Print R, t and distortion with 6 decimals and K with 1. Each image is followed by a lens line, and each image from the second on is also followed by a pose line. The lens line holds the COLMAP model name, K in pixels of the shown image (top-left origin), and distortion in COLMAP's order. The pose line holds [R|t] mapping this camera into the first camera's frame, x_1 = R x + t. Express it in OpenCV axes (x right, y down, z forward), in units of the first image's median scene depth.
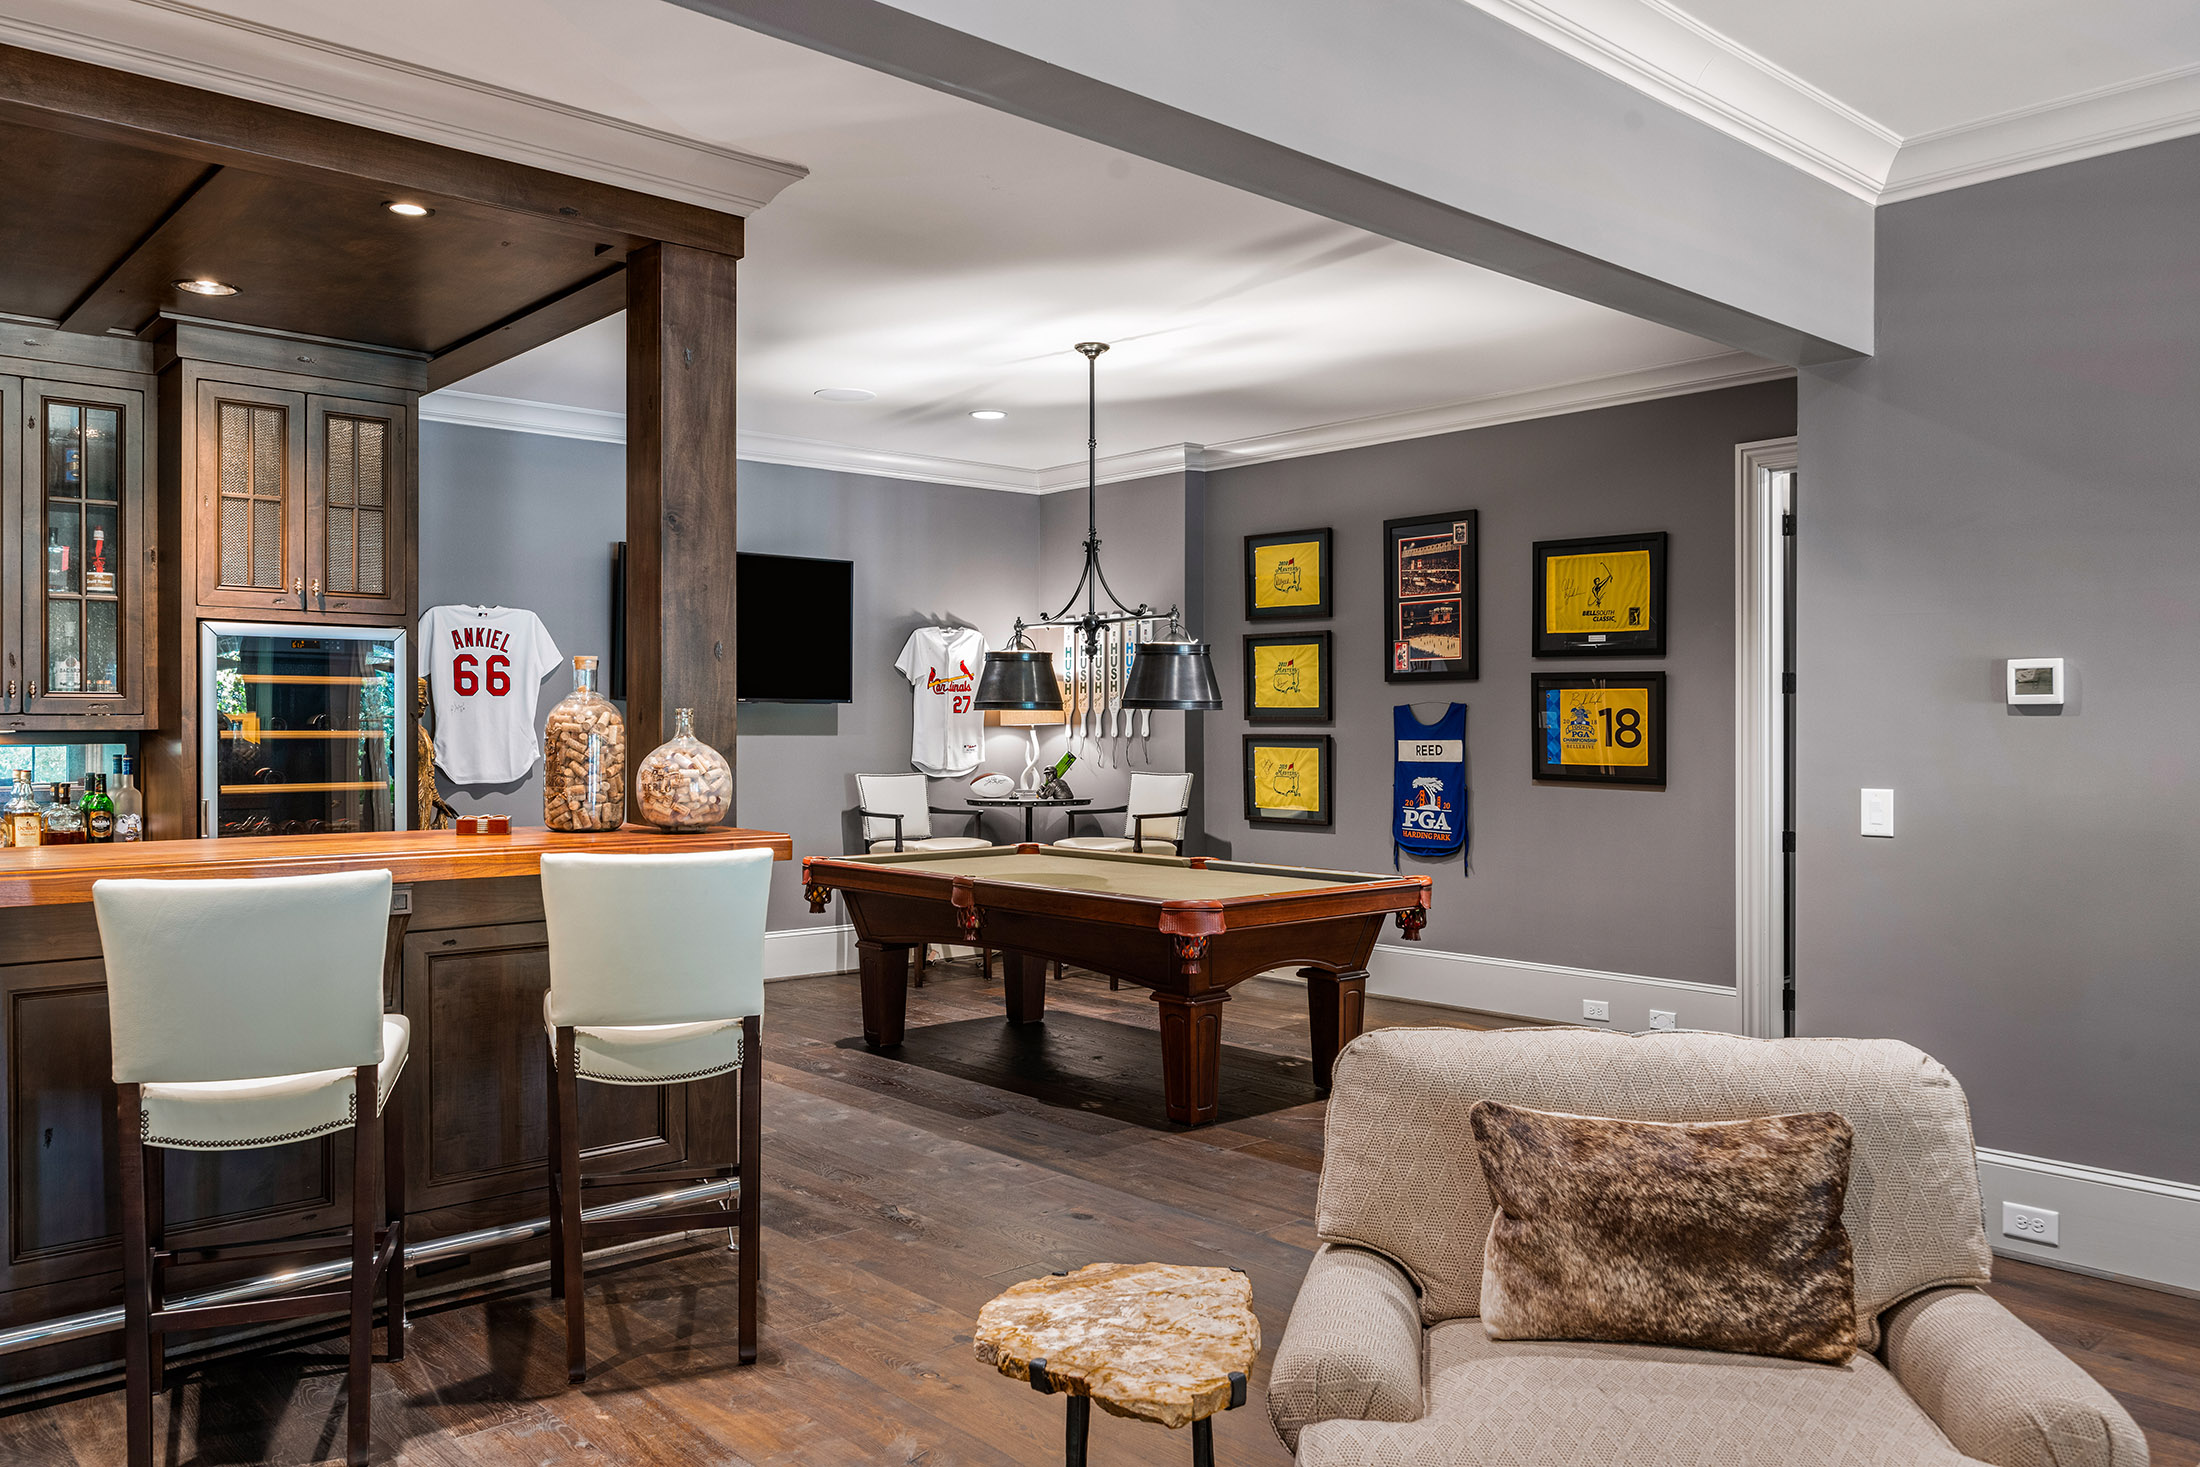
lens RADIAL K [[1627.0, 0, 1109.2], [0, 1627.0, 719.7], [0, 0, 1]] dist [-0.004323, -0.003523]
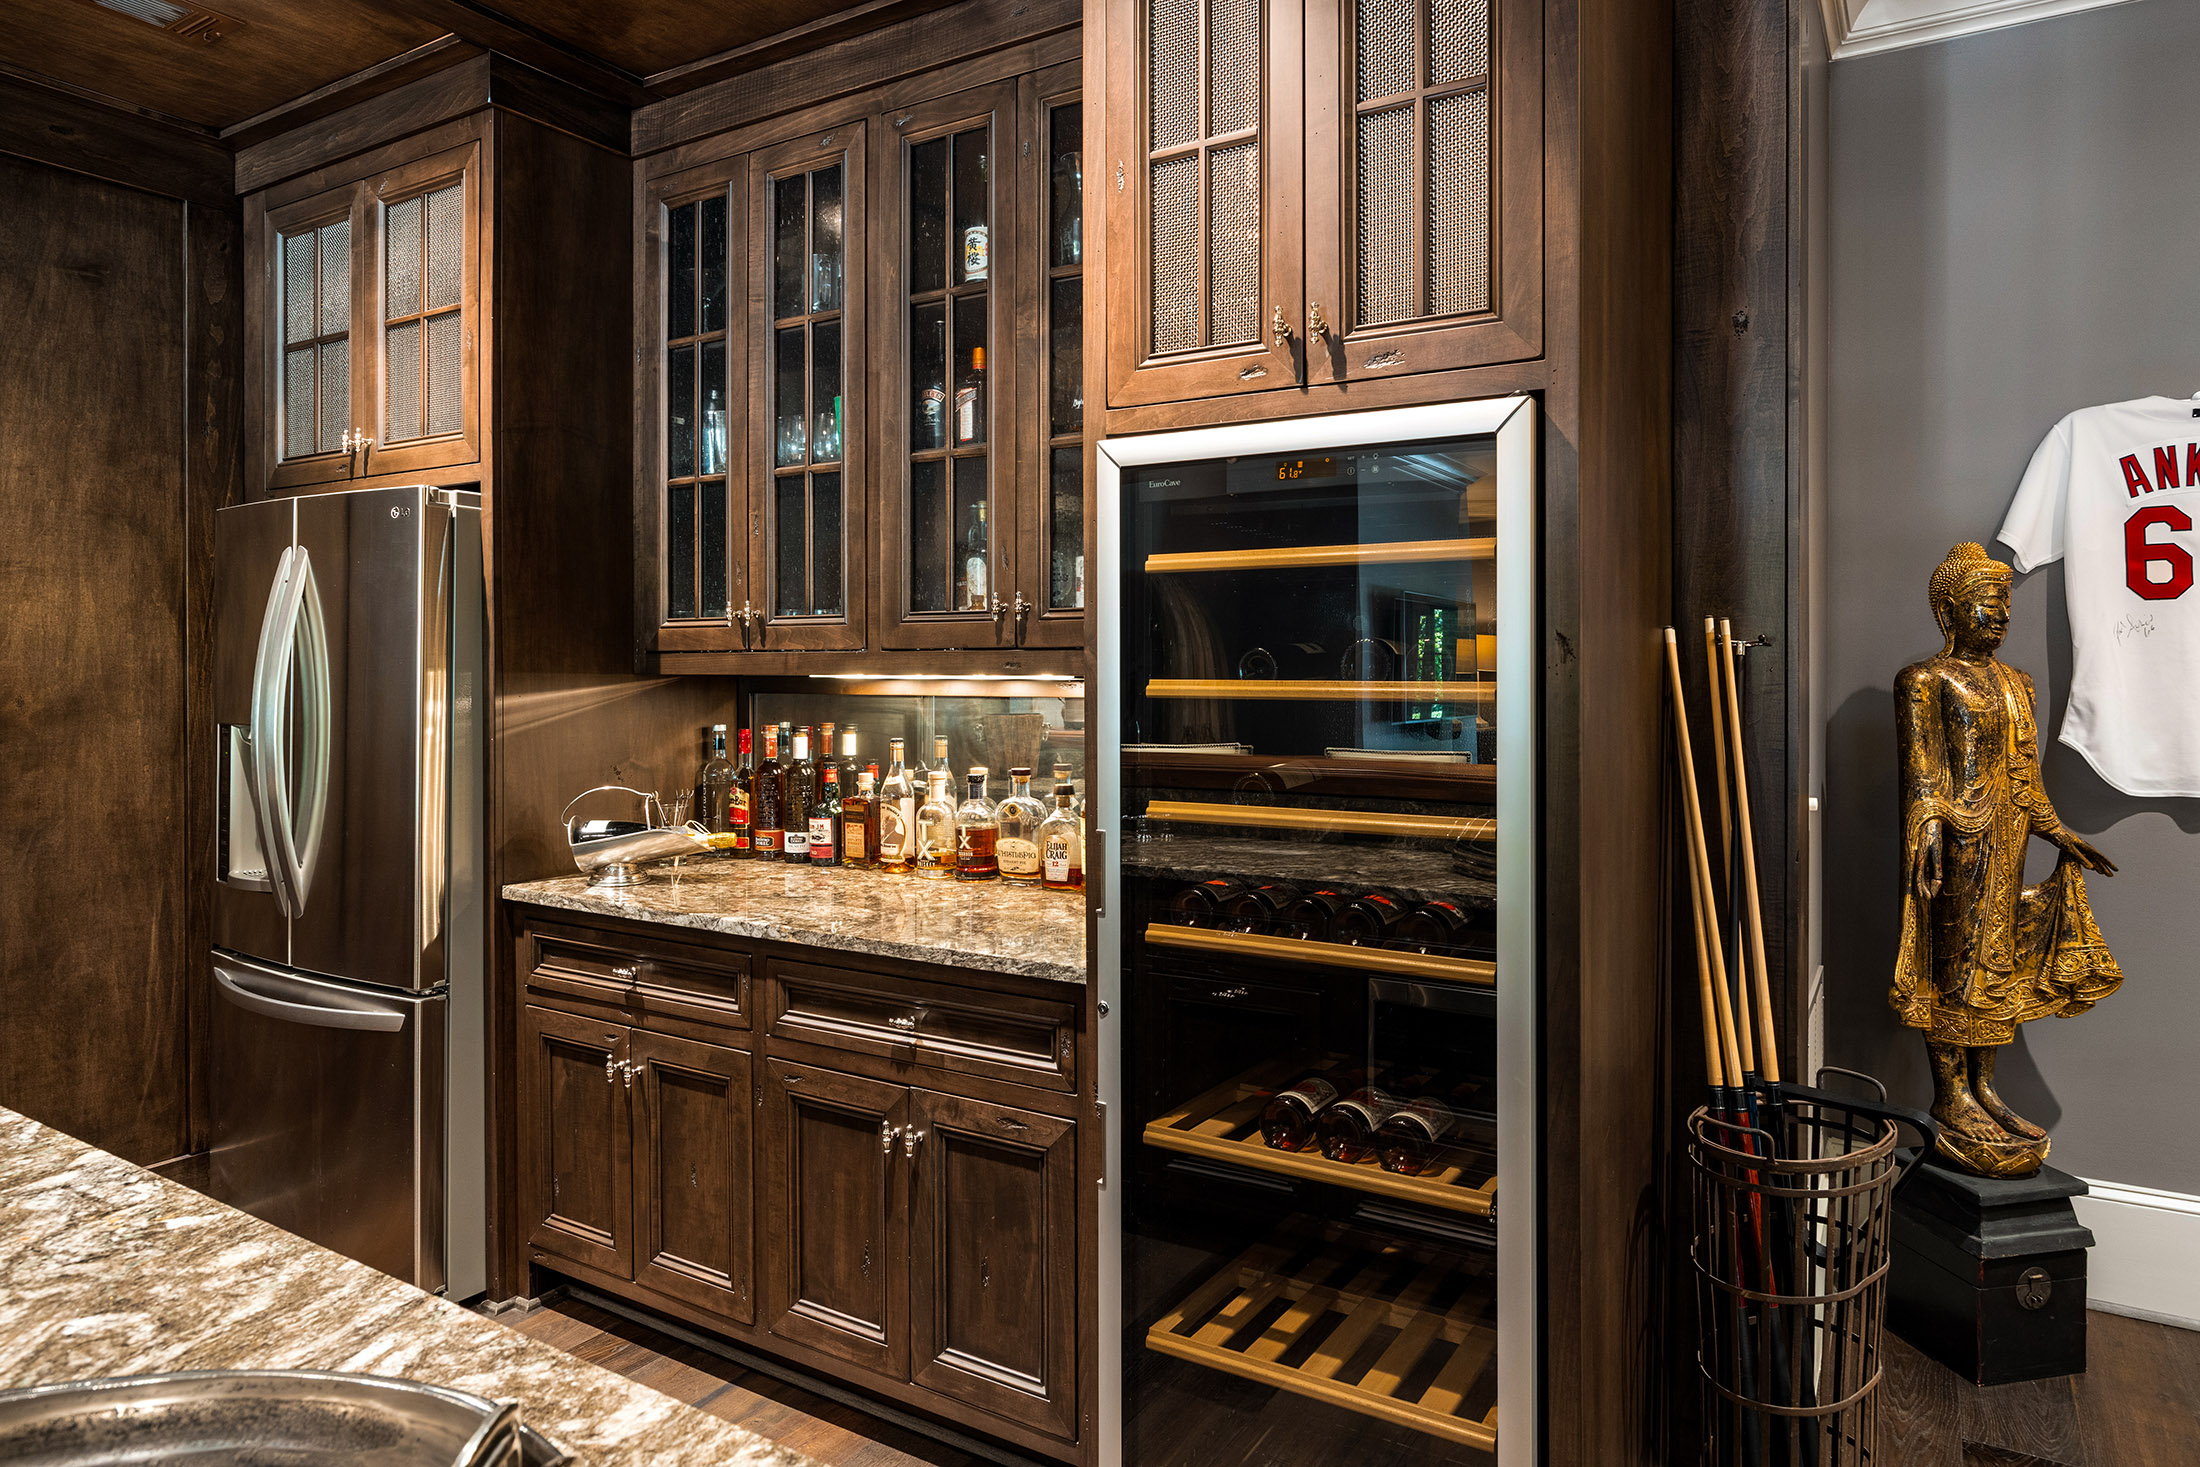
lens RADIAL K [[1285.1, 0, 1197.0], [0, 1285.1, 681.5], [0, 0, 1]] dist [-0.002365, -0.001825]
pose [[0.310229, 0.006256, -0.950641, -0.192280], [0.005055, 0.999953, 0.008231, 0.005053], [0.950648, -0.007359, 0.310183, 0.866046]]
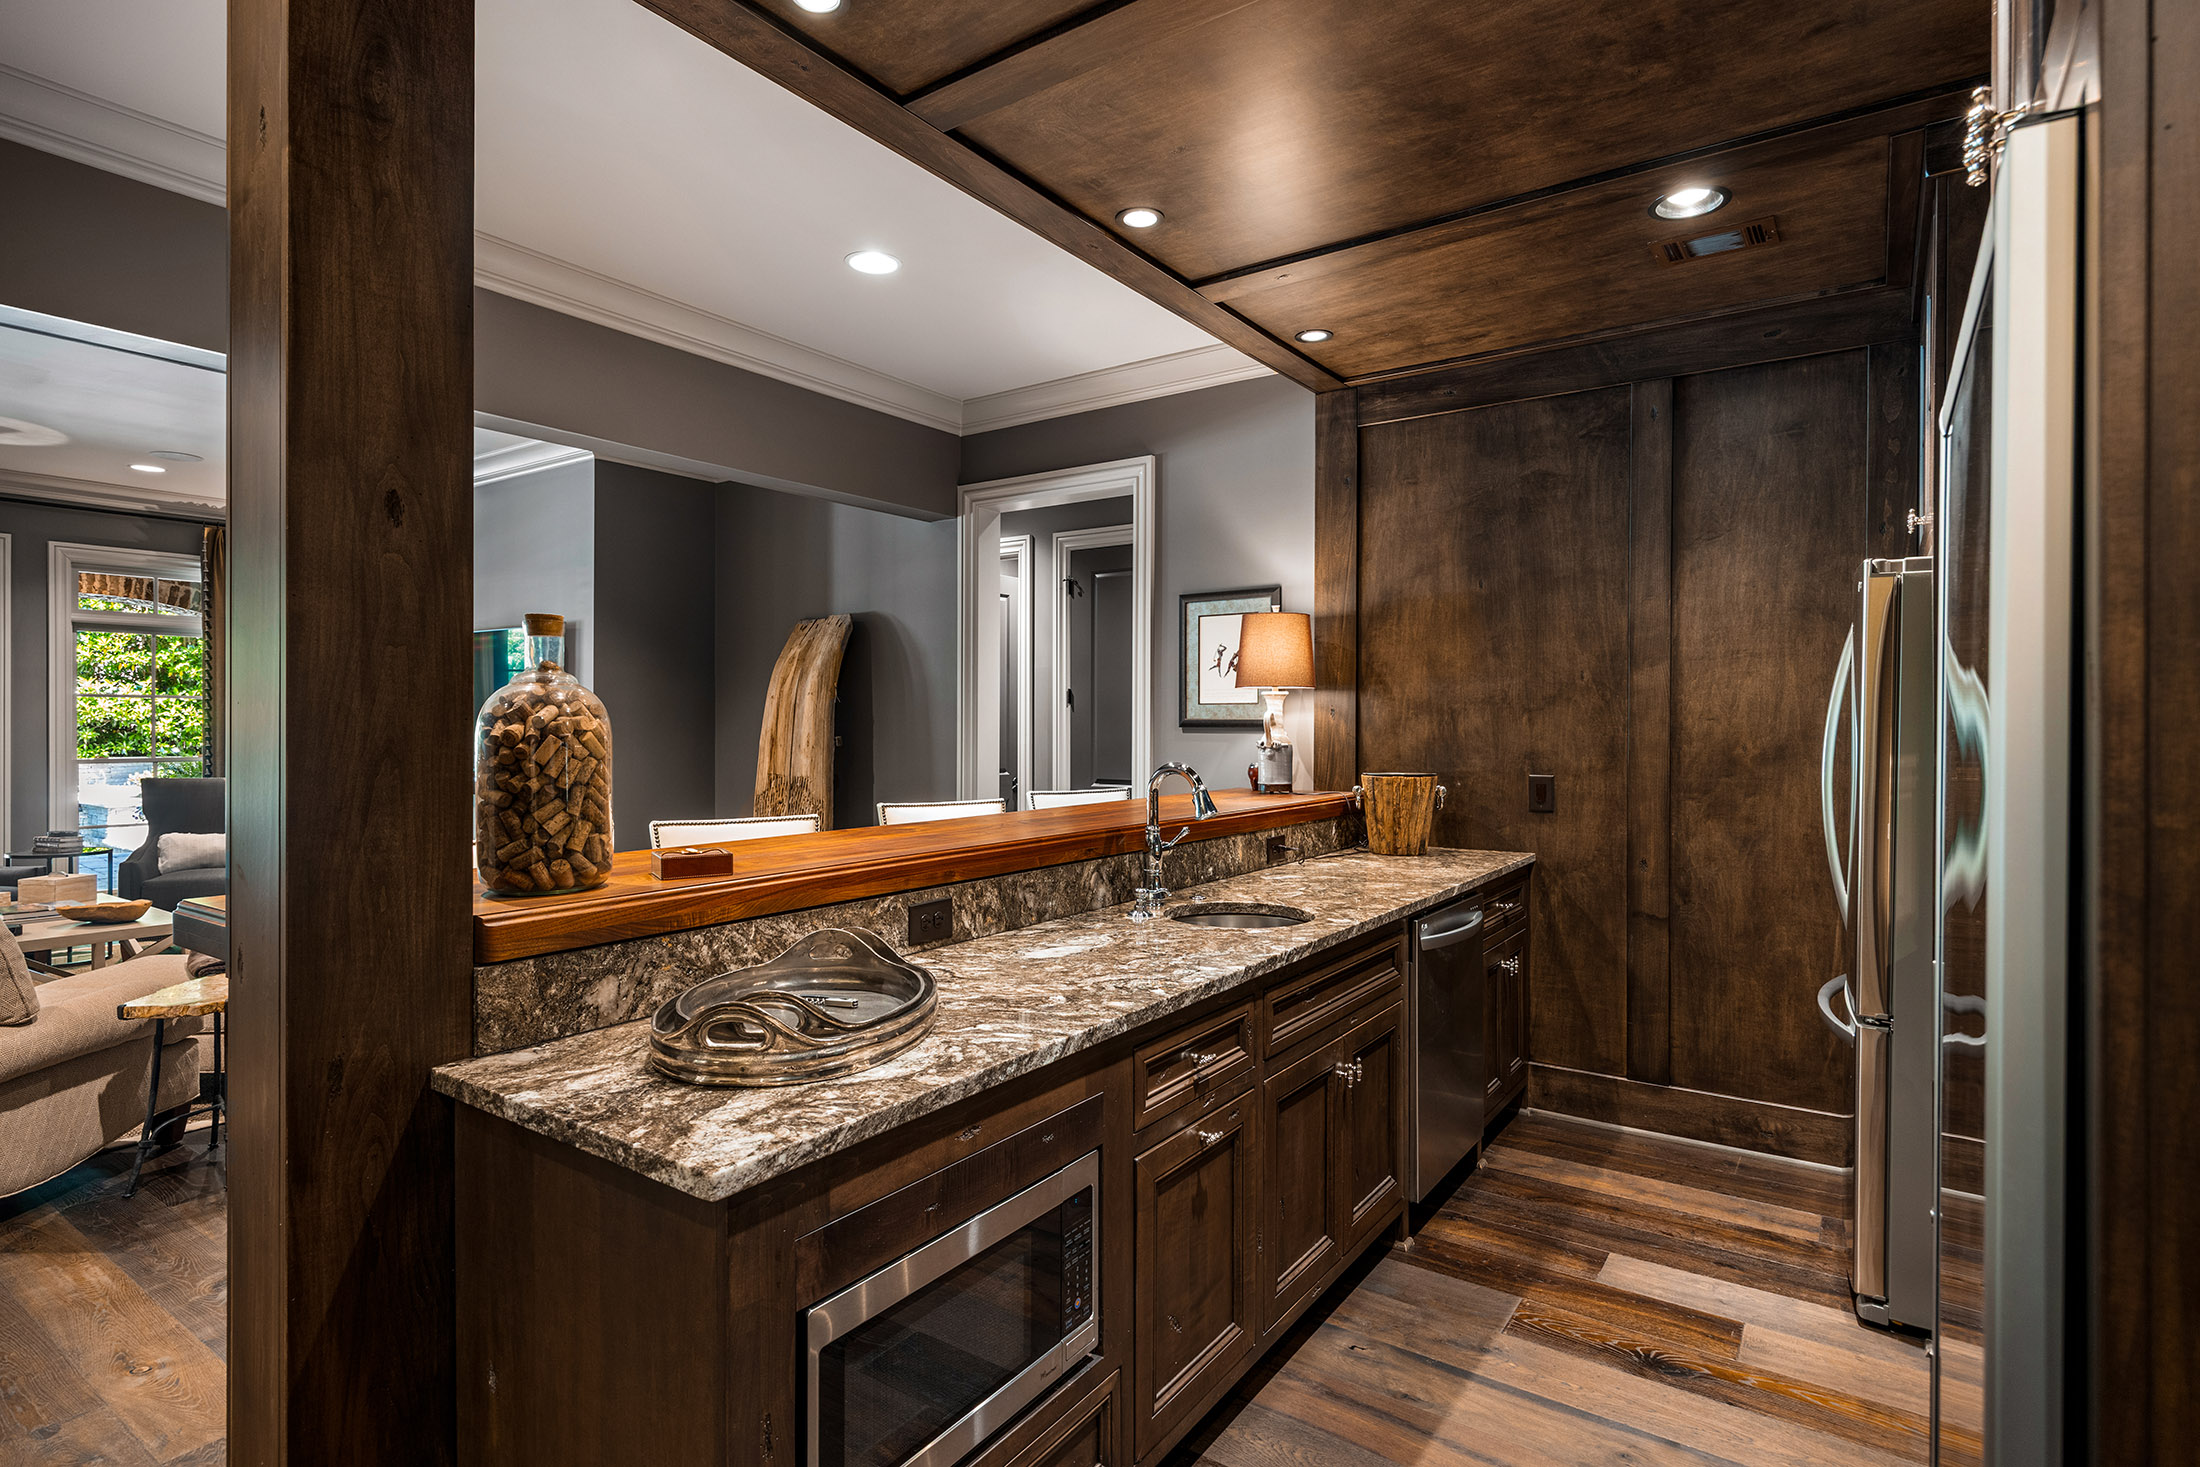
lens RADIAL K [[1102.3, 0, 1098.8], [0, 1102.3, 730.3], [0, 0, 1]] dist [0.002496, 0.000079]
pose [[-0.973224, -0.002610, -0.229842, -0.323116], [-0.002861, 0.999996, 0.000757, 0.005566], [0.229839, 0.001394, -0.973228, 1.107070]]
